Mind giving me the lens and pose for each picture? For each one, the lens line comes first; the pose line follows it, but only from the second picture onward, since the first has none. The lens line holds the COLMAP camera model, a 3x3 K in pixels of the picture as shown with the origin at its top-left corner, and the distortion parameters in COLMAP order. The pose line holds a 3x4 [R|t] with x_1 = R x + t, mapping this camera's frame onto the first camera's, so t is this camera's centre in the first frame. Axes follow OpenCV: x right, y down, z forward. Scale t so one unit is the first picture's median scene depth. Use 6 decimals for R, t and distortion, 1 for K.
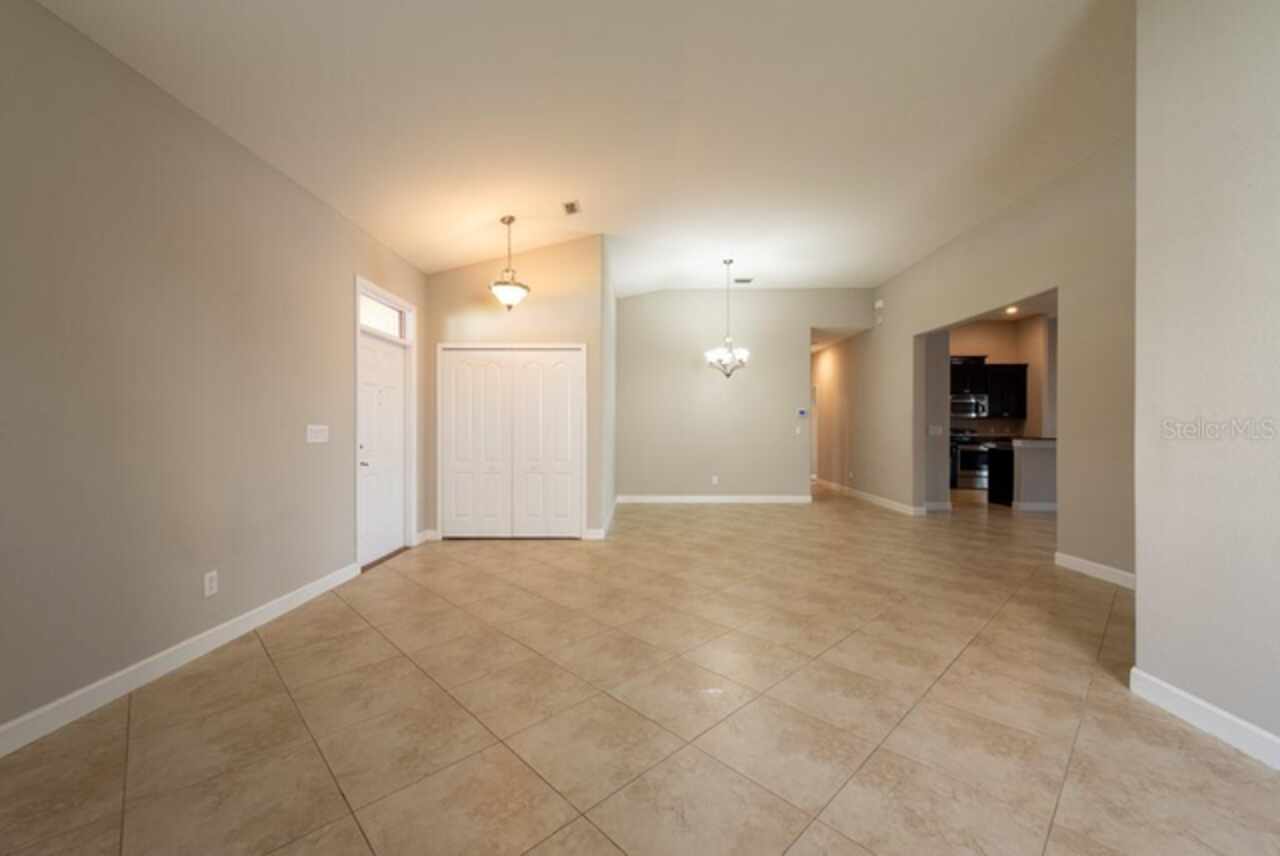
lens RADIAL K [[515.7, 0, 640.8], [0, 515.7, 414.6], [0, 0, 1]] dist [0.000744, -0.000074]
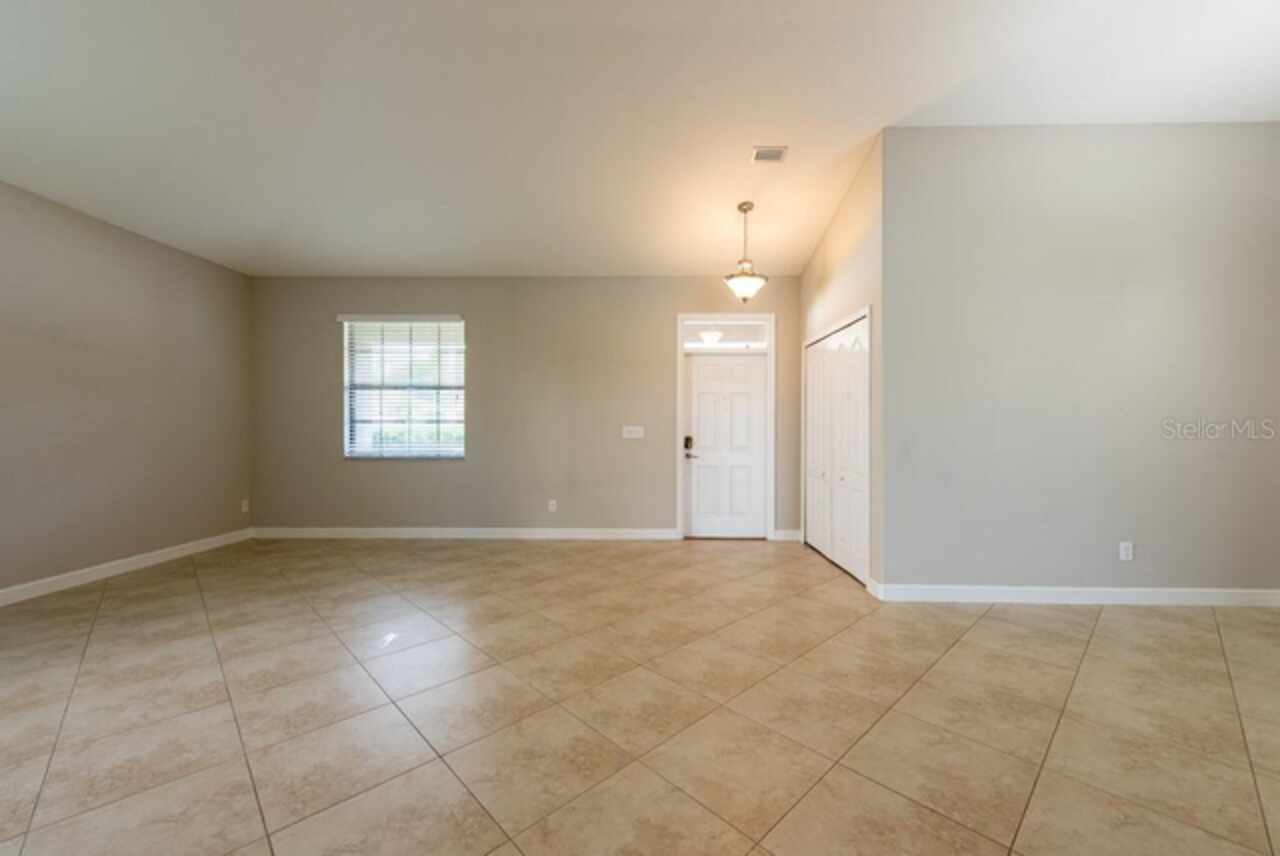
lens RADIAL K [[506.5, 0, 643.2], [0, 506.5, 428.0], [0, 0, 1]] dist [0.001569, 0.000079]
pose [[-0.017845, 0.002586, -0.999837, 0.821584], [0.024396, 0.999700, 0.002150, 0.021008], [0.999543, -0.024354, -0.017903, 1.014550]]
